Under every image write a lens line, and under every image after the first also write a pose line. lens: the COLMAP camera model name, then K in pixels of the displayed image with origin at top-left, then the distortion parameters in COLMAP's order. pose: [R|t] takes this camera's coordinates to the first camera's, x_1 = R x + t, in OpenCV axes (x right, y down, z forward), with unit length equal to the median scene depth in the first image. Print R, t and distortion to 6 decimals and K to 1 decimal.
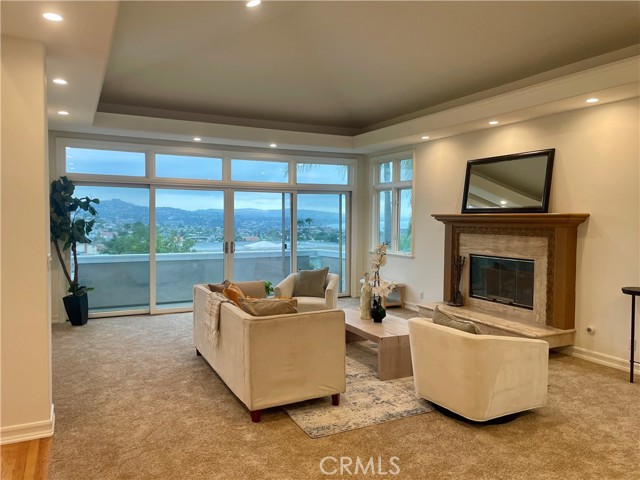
lens RADIAL K [[482.9, 0, 320.3], [0, 482.9, 235.9], [0, 0, 1]] dist [0.076625, -0.091531]
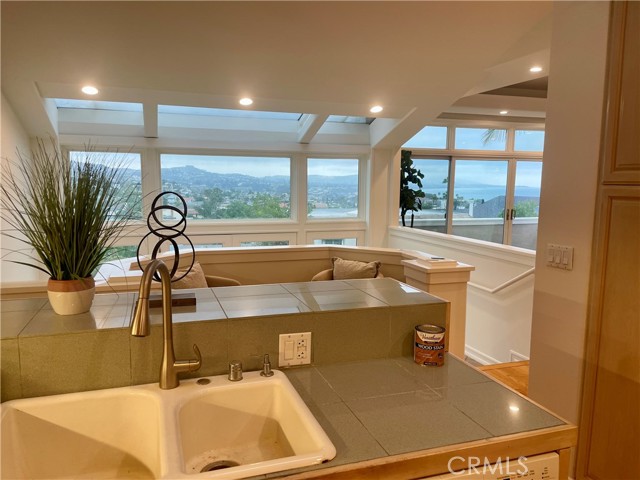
lens RADIAL K [[482.9, 0, 303.3], [0, 482.9, 248.8], [0, 0, 1]] dist [0.076625, -0.091531]
pose [[0.986679, 0.023643, -0.160951, -0.455857], [-0.008242, 0.995377, 0.095686, -0.000214], [0.162469, -0.093085, 0.982313, -0.136550]]
